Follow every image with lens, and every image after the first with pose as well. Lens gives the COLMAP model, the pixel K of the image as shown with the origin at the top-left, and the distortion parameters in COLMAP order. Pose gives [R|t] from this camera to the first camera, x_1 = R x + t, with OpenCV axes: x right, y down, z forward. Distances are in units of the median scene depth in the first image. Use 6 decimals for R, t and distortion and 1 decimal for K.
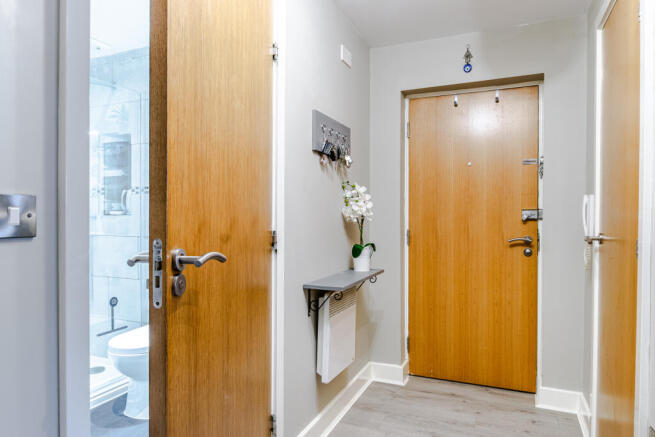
lens RADIAL K [[423.5, 0, 330.9], [0, 423.5, 215.1], [0, 0, 1]] dist [-0.019154, 0.002494]
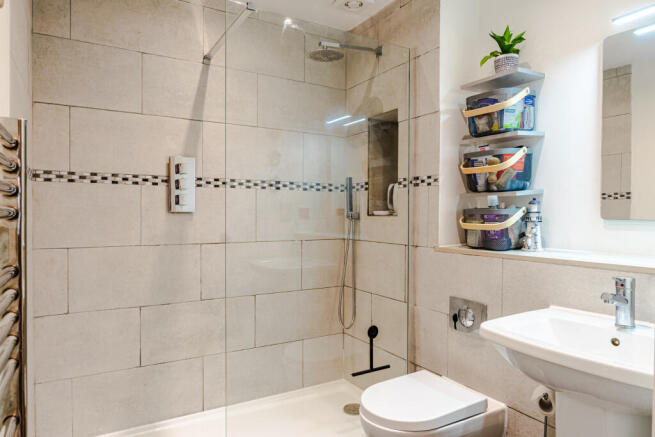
lens RADIAL K [[423.5, 0, 330.4], [0, 423.5, 215.6], [0, 0, 1]] dist [-0.019154, 0.002494]
pose [[0.814943, 0.013319, -0.579388, -0.127518], [-0.011529, 0.999911, 0.006770, -0.004331], [0.579426, 0.001162, 0.815024, 0.301381]]
